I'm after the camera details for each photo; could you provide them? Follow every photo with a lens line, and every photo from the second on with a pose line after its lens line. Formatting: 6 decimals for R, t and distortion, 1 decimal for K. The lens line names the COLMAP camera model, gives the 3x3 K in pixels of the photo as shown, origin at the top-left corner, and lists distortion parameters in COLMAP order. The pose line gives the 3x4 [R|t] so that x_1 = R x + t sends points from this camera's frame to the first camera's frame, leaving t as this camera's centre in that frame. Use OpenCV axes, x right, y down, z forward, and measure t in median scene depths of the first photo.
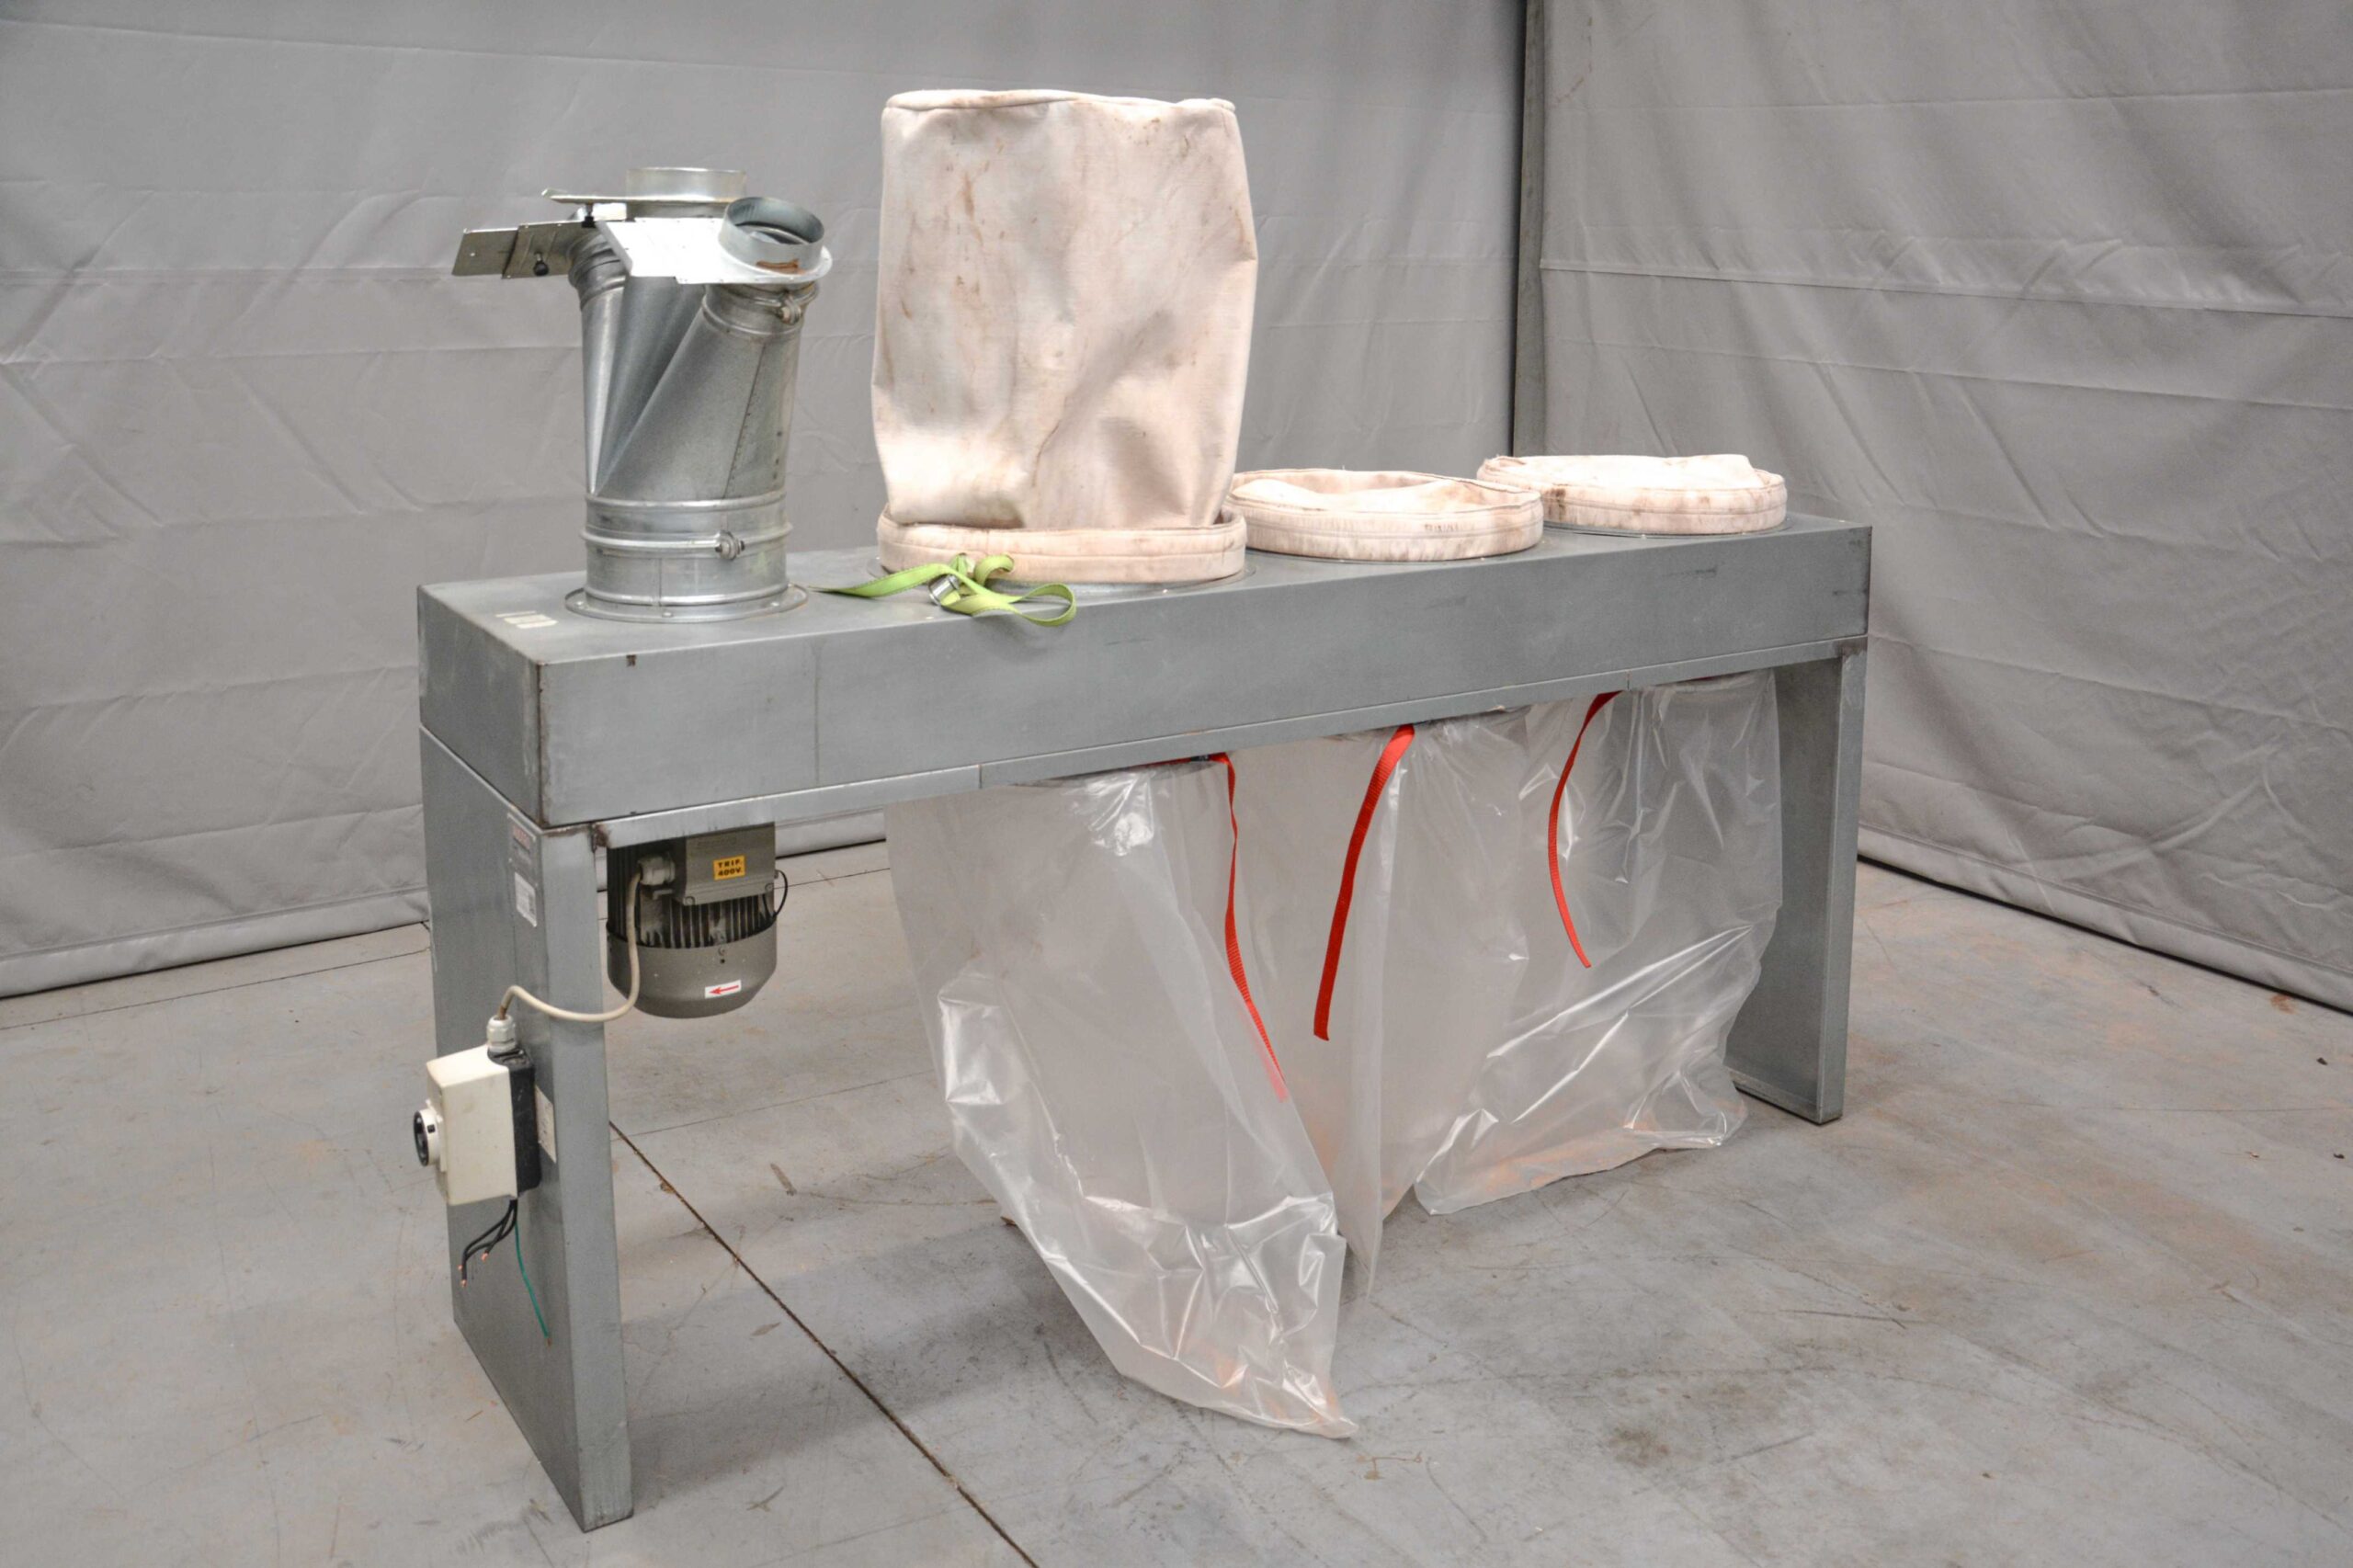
lens RADIAL K [[2146.9, 0, 1137.4], [0, 2146.9, 603.7], [0, 0, 1]] dist [-0.098836, 0.103254]
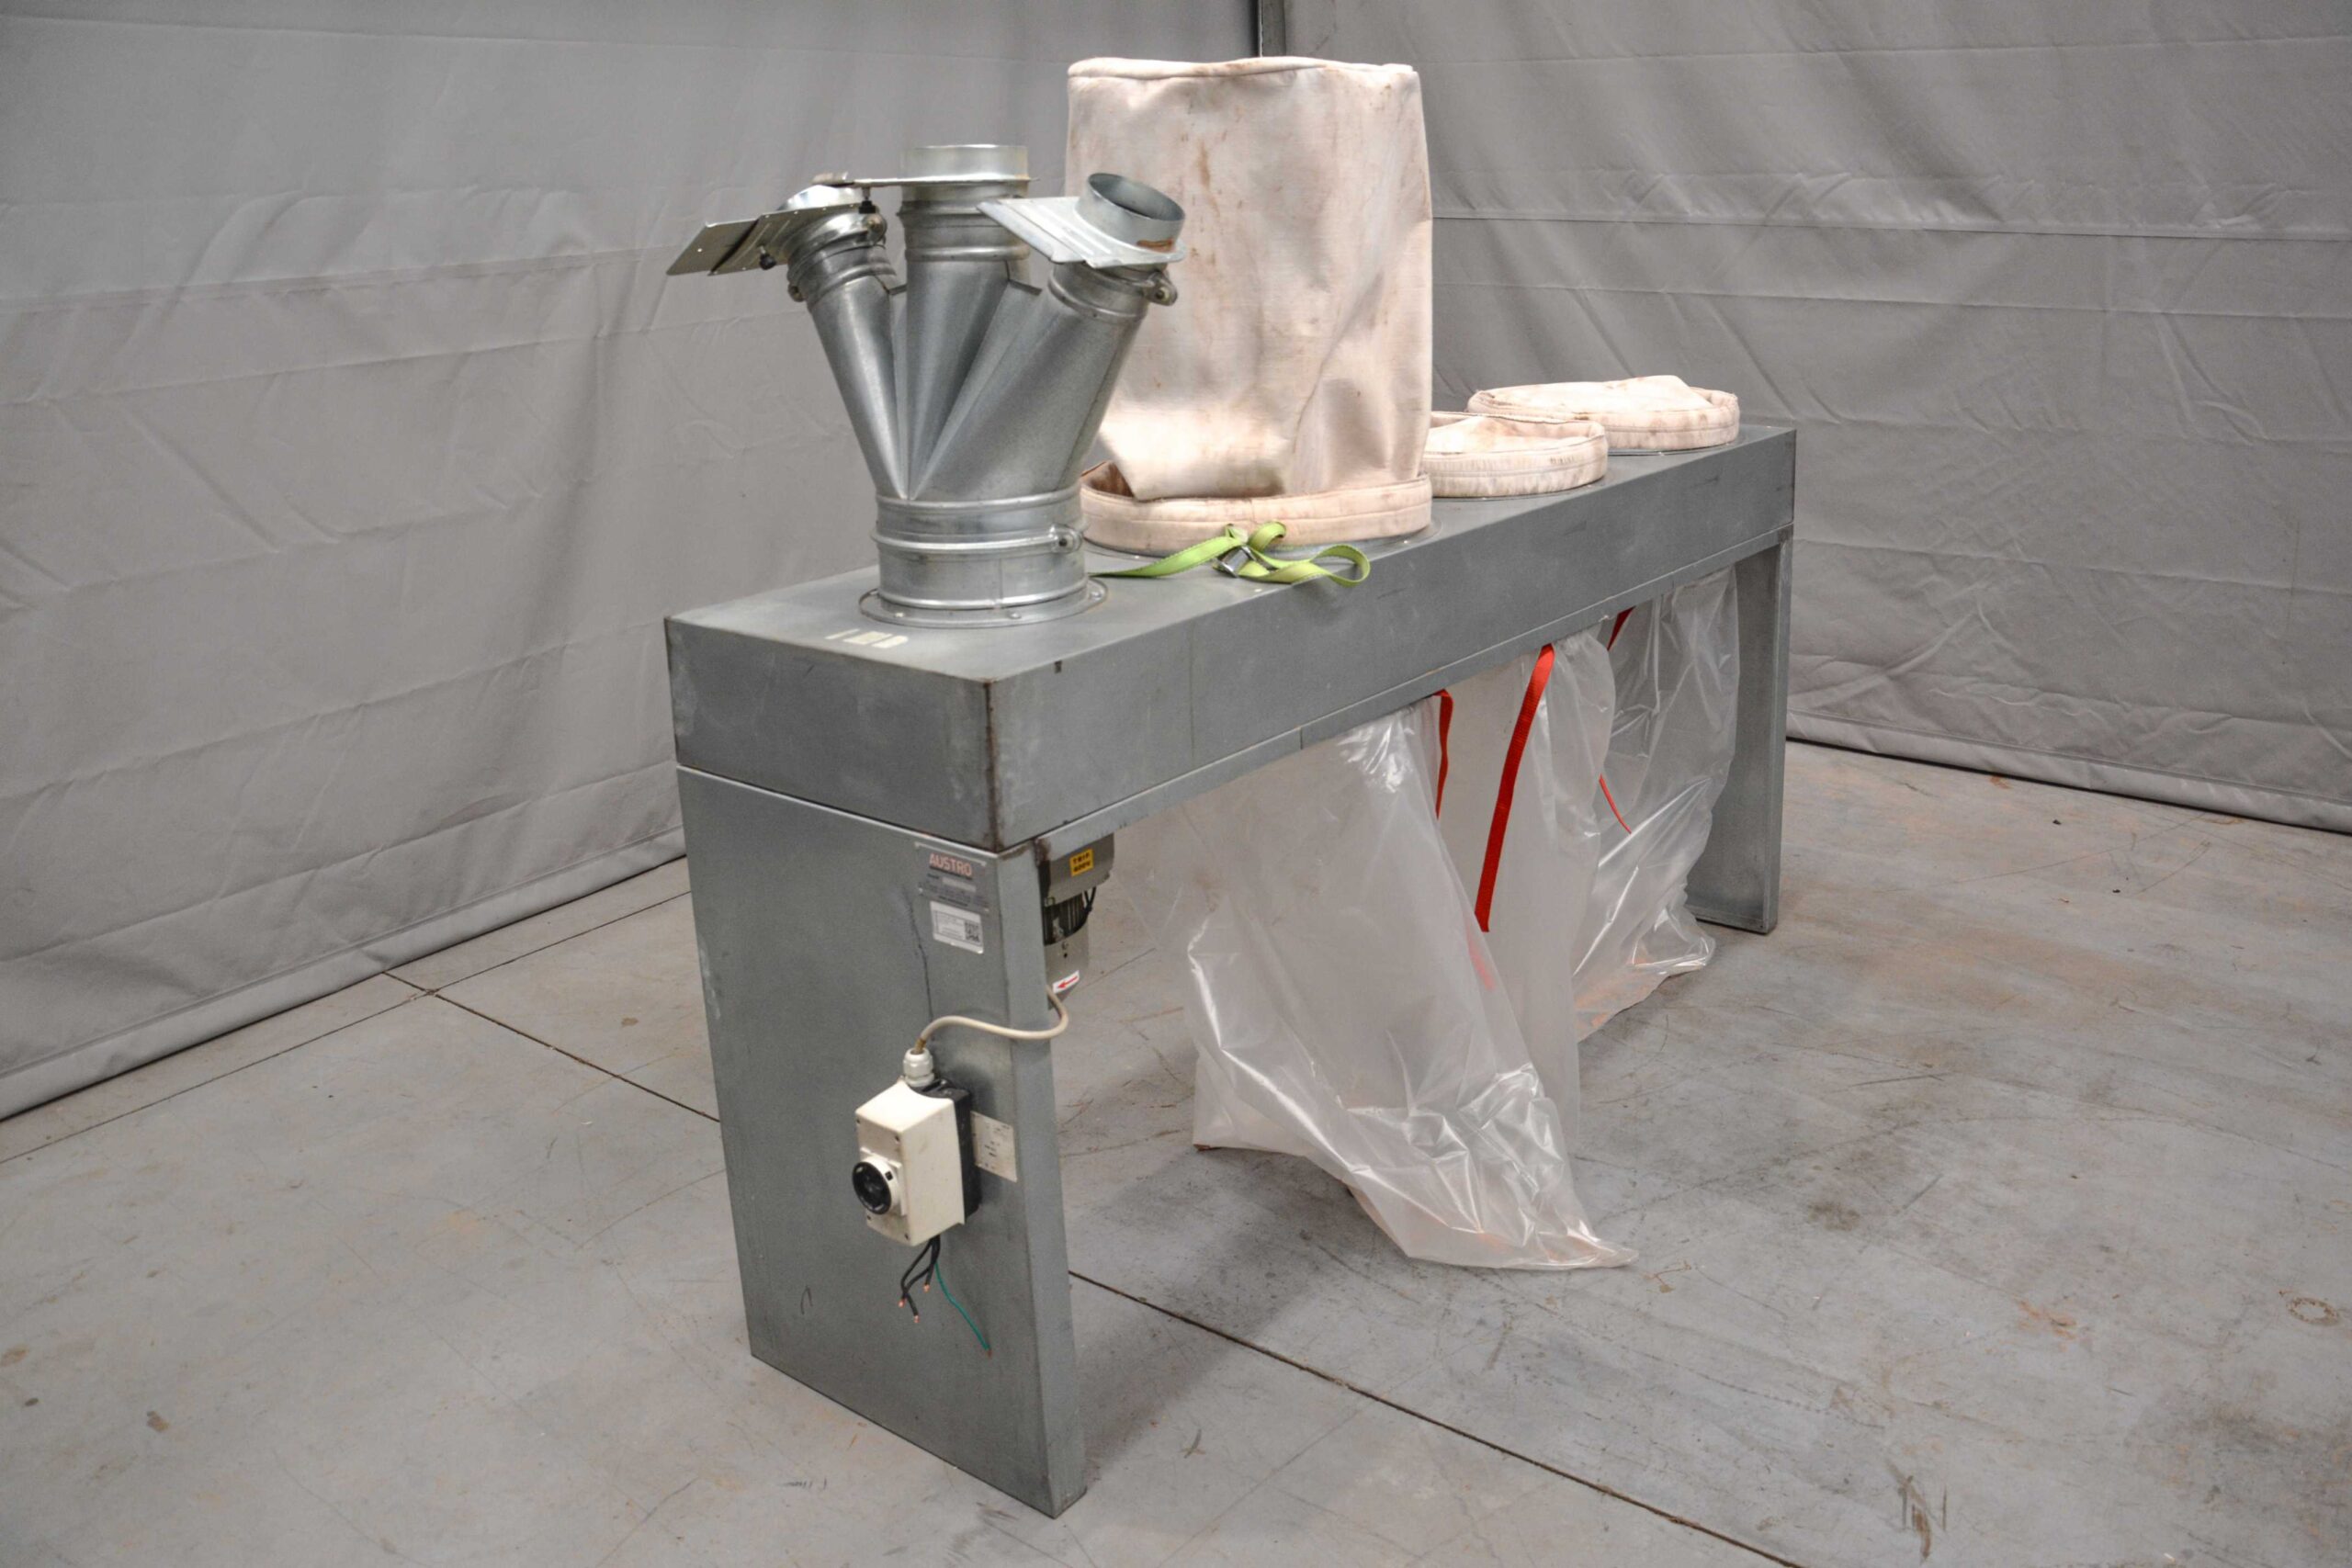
lens RADIAL K [[1928.4, 0, 1259.1], [0, 1928.4, 788.4], [0, 0, 1]] dist [-0.136120, 0.095887]
pose [[0.932004, -0.142472, 0.333271, -0.353775], [0.095651, 0.983588, 0.152990, -0.034659], [-0.349598, -0.110709, 0.930336, 0.119406]]
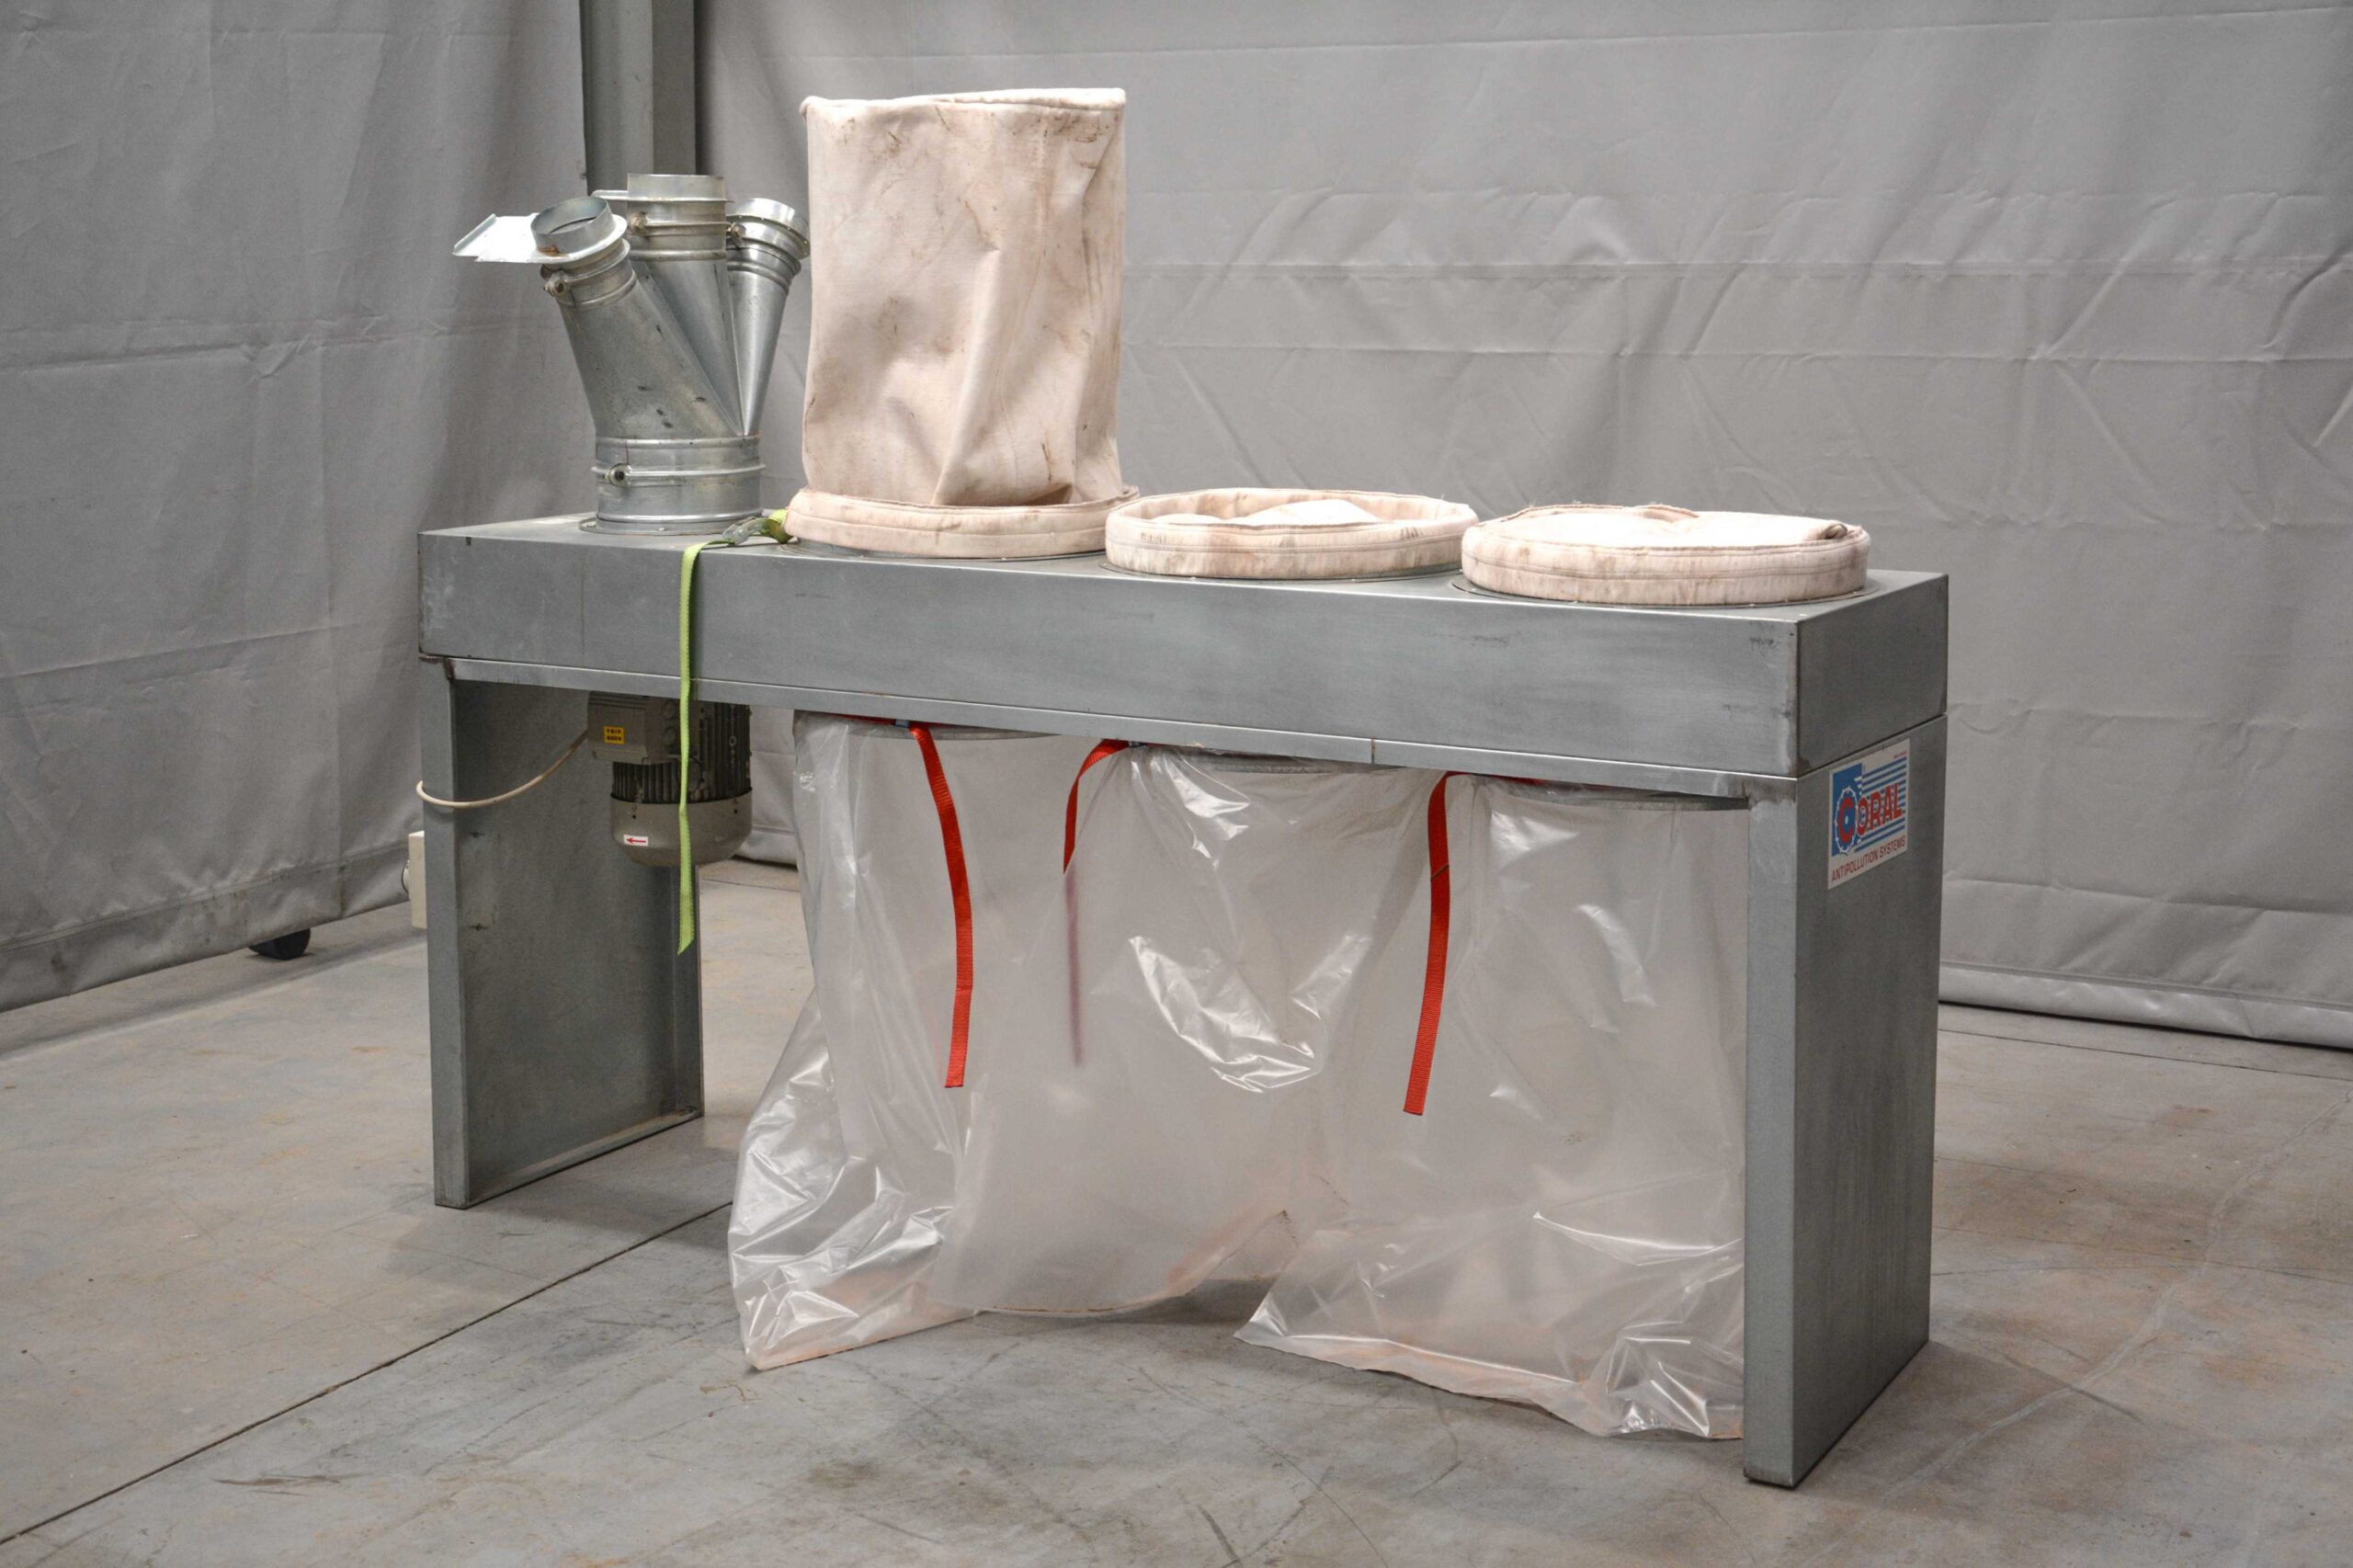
lens RADIAL K [[3197.0, 0, 1132.1], [0, 3197.0, 710.3], [0, 0, 1]] dist [0.063864, 0.488859]
pose [[0.418119, 0.125315, -0.899707, 1.393899], [-0.152362, 0.986082, 0.066538, -0.052564], [0.895524, 0.109260, 0.431393, 0.399647]]
